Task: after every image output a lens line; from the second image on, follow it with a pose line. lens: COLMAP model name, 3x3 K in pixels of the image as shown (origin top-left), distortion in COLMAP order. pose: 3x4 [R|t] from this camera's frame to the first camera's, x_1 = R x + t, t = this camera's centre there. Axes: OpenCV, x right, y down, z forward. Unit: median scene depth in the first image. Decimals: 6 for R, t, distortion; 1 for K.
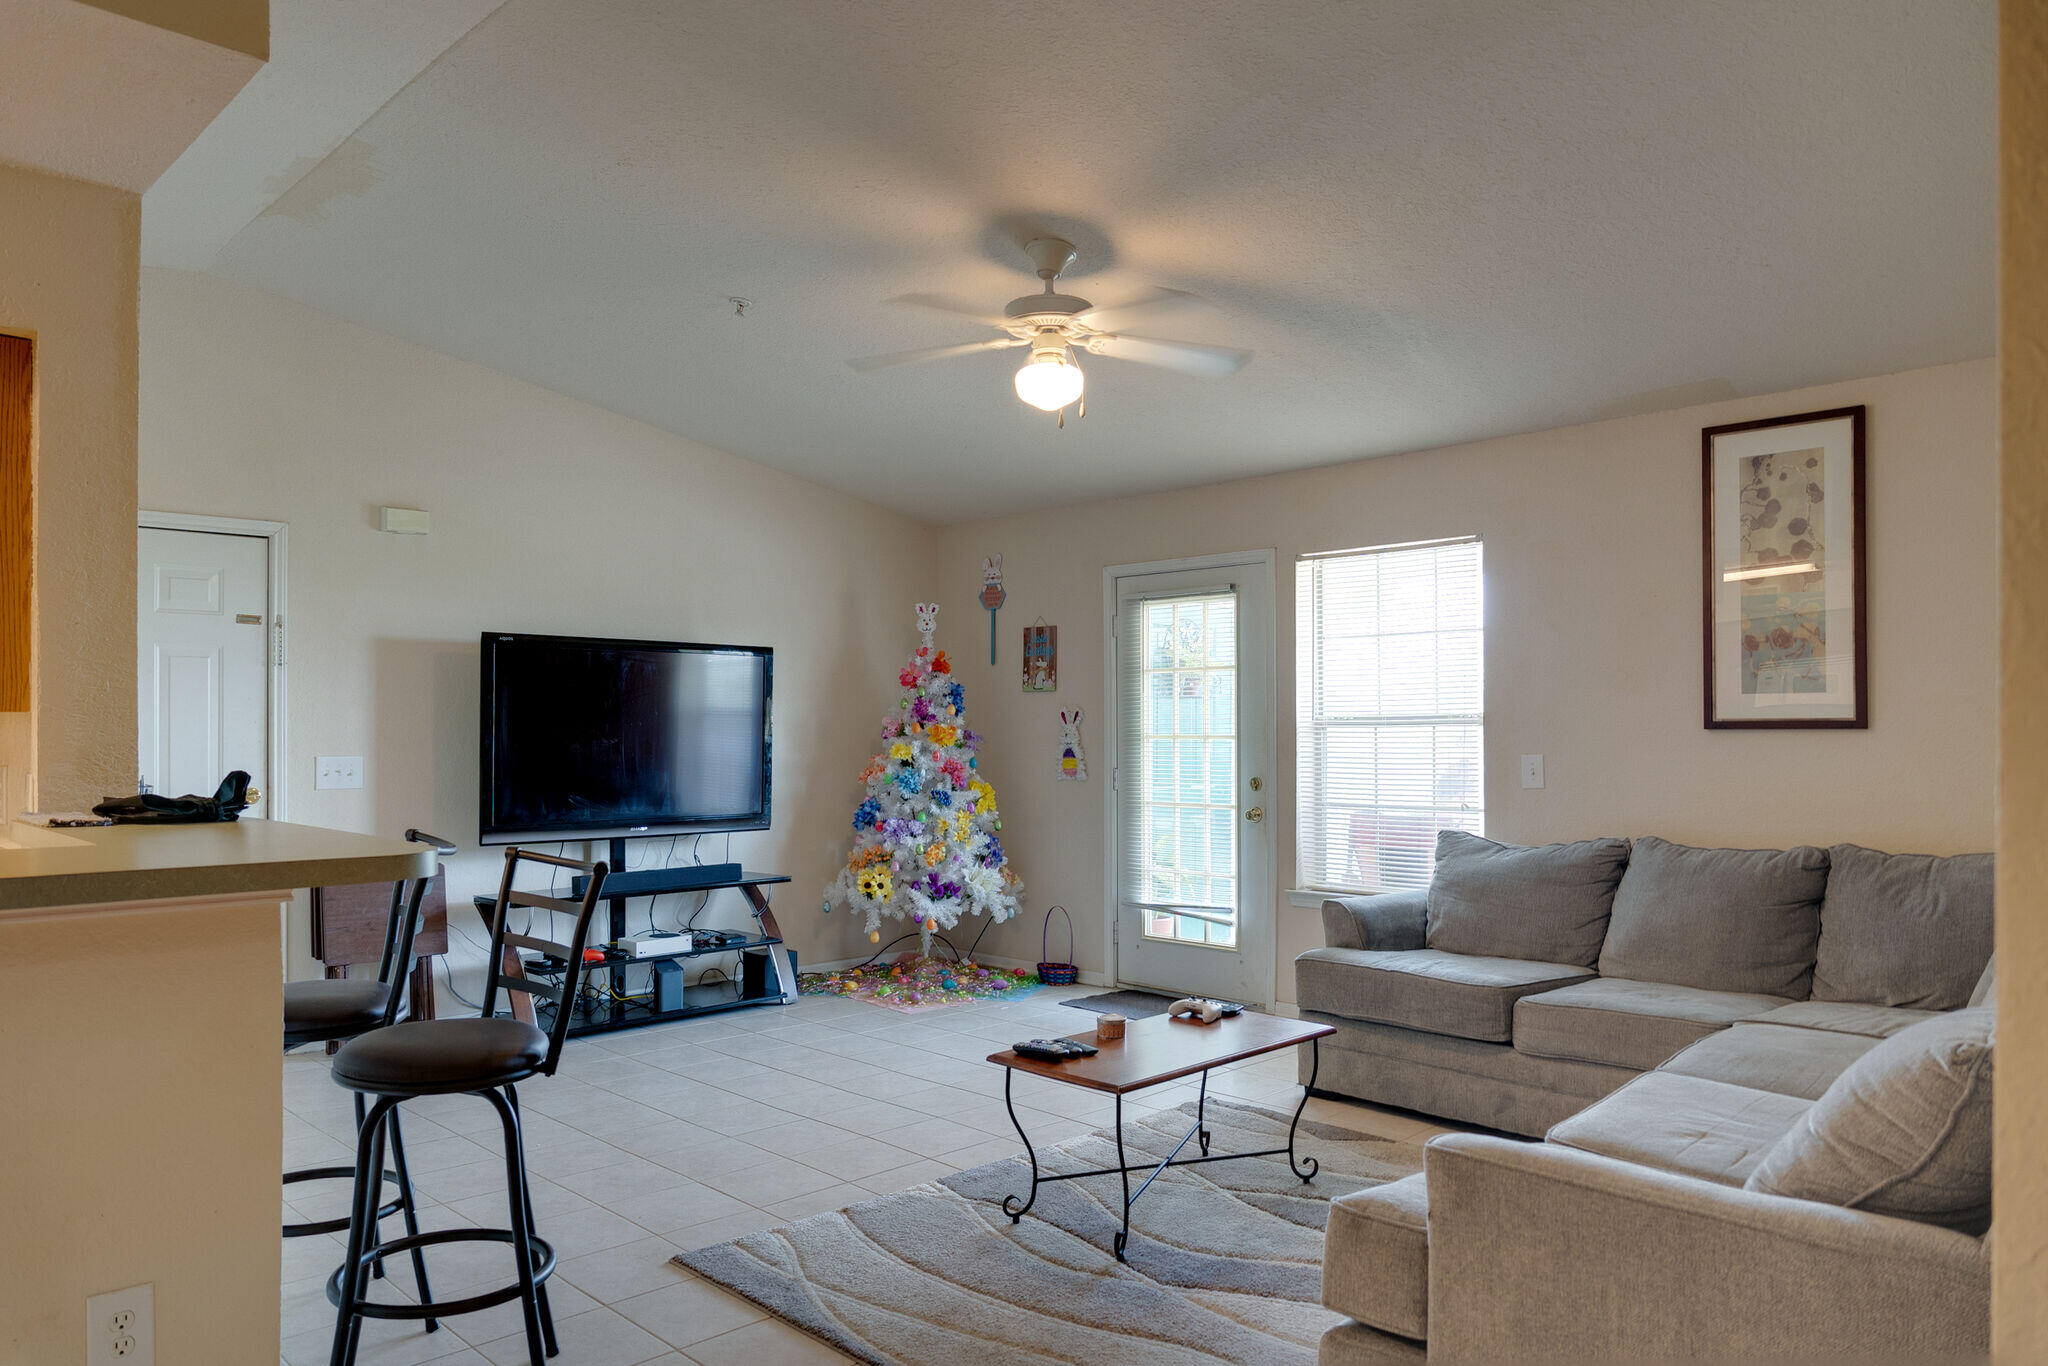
lens RADIAL K [[1386.2, 0, 1028.8], [0, 1386.2, 730.3], [0, 0, 1]] dist [-0.018334, 0.003712]
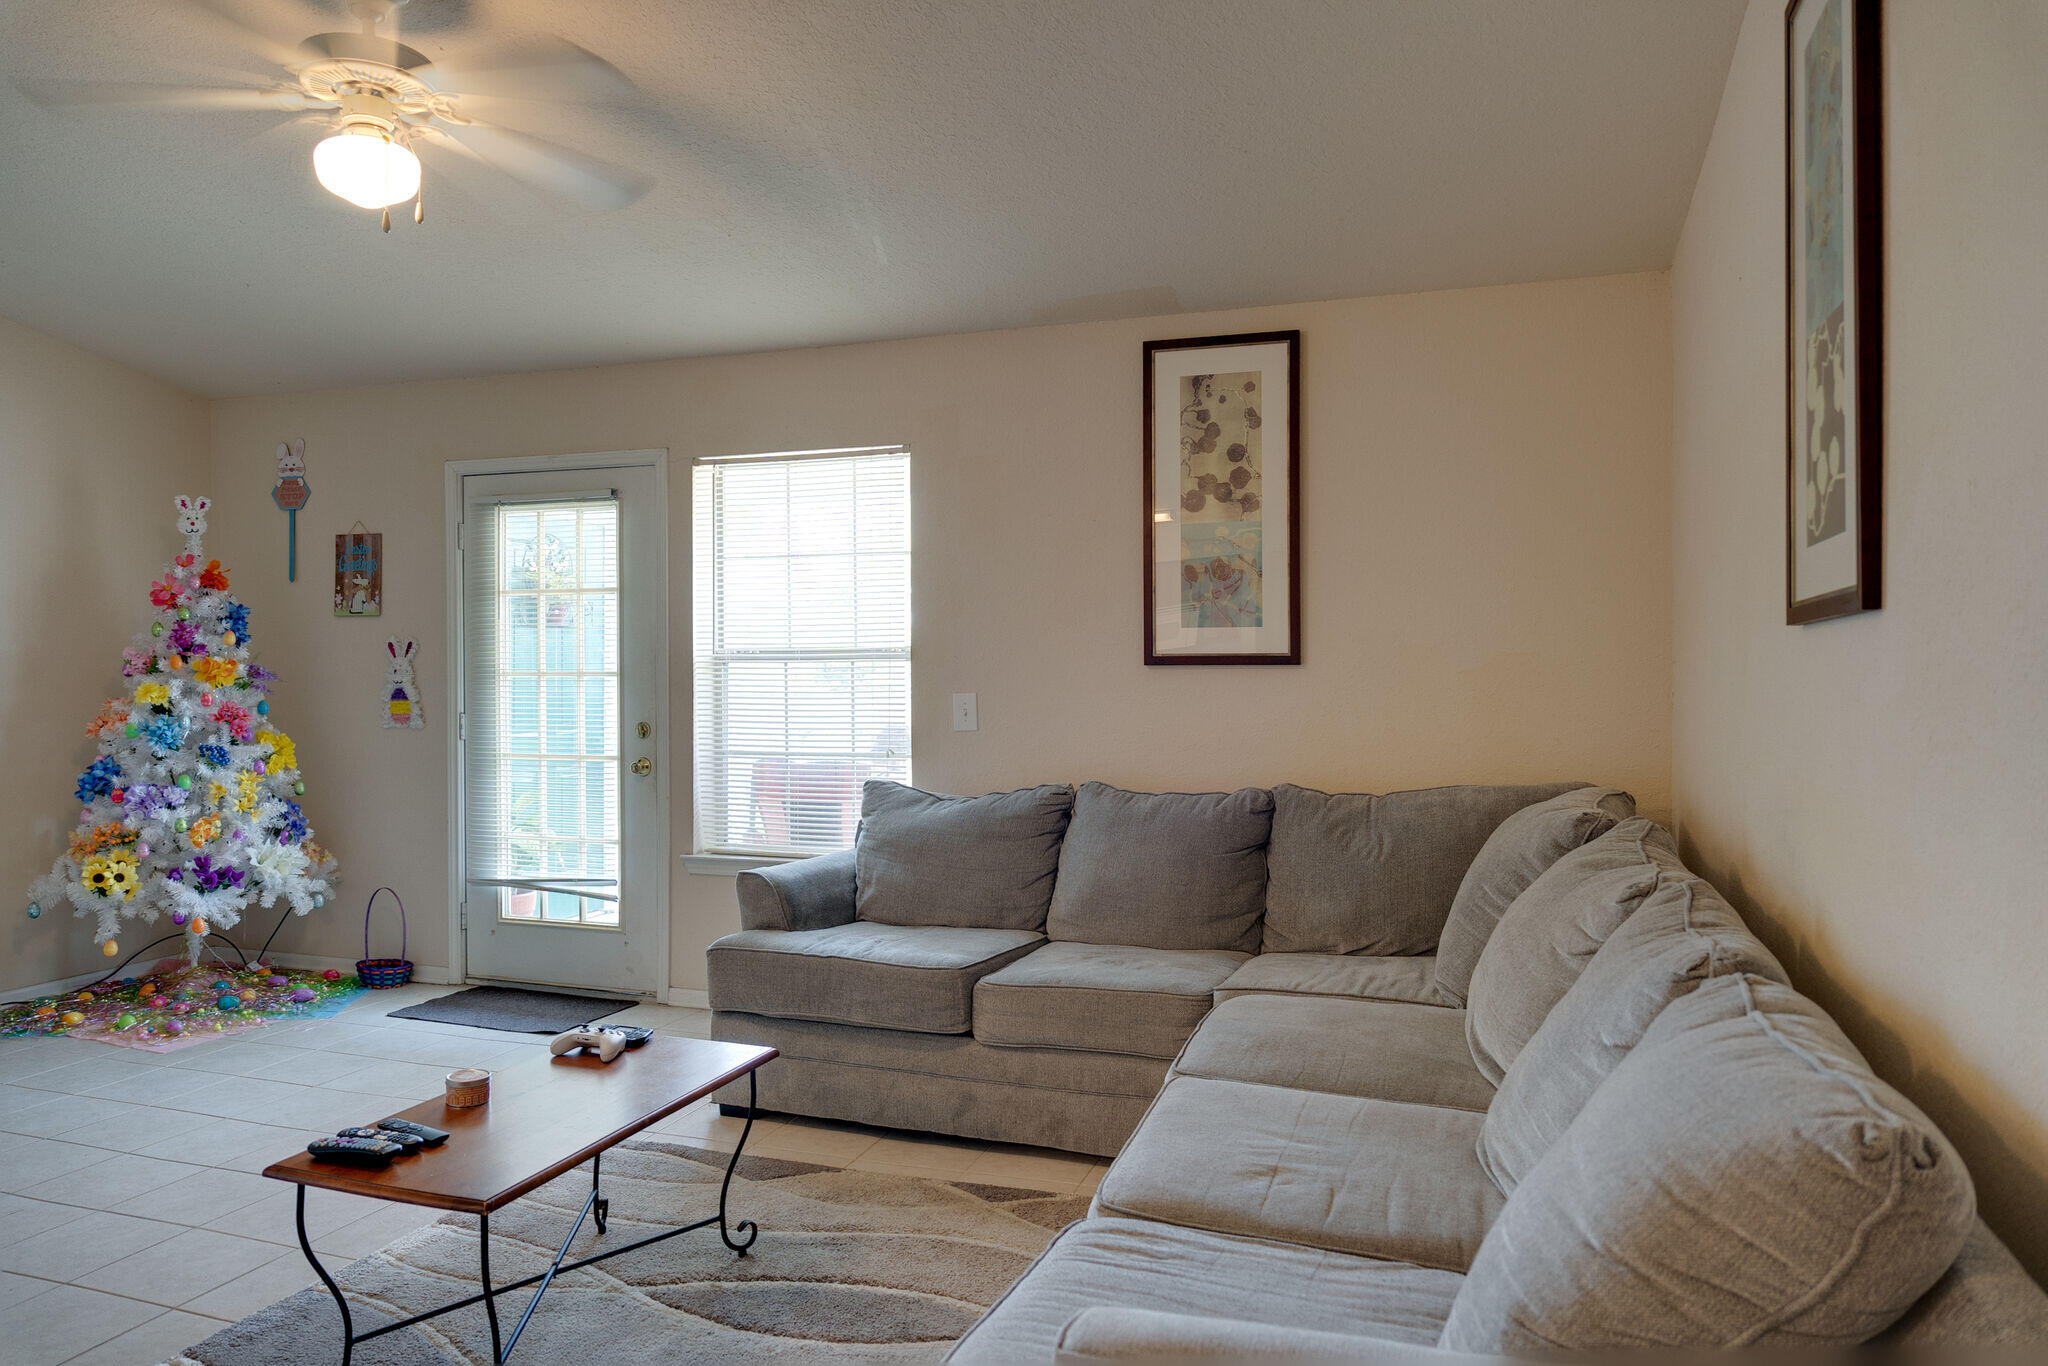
lens RADIAL K [[1370.6, 0, 1024.0], [0, 1370.6, 683.0], [0, 0, 1]] dist [-0.018148, 0.000657]
pose [[0.896875, -0.003590, 0.442270, 0.005436], [-0.001289, 0.999942, 0.010732, 0.001525], [-0.442283, -0.010196, 0.896818, 0.185299]]
